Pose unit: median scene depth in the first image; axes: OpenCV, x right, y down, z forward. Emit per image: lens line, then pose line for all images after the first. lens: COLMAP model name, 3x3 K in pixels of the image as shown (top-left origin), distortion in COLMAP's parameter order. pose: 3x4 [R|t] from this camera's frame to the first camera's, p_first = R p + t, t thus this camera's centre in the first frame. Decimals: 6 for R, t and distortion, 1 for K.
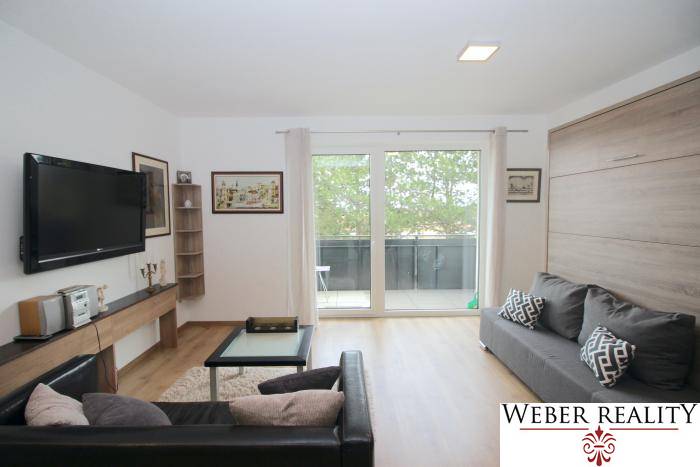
lens RADIAL K [[326.2, 0, 349.2], [0, 326.2, 234.8], [0, 0, 1]] dist [0.000582, -0.010538]
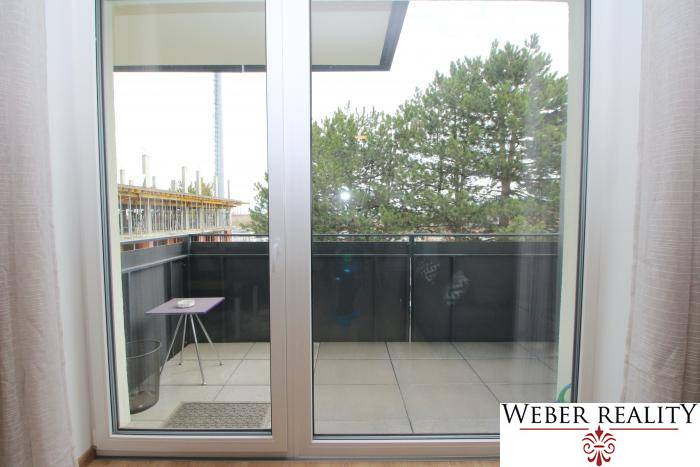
lens RADIAL K [[326.2, 0, 349.2], [0, 326.2, 234.8], [0, 0, 1]] dist [0.000582, -0.010538]
pose [[0.999845, 0.007067, -0.016116, 0.041243], [-0.007339, 0.999831, -0.016871, 0.004505], [0.015994, 0.016987, 0.999728, 0.169455]]
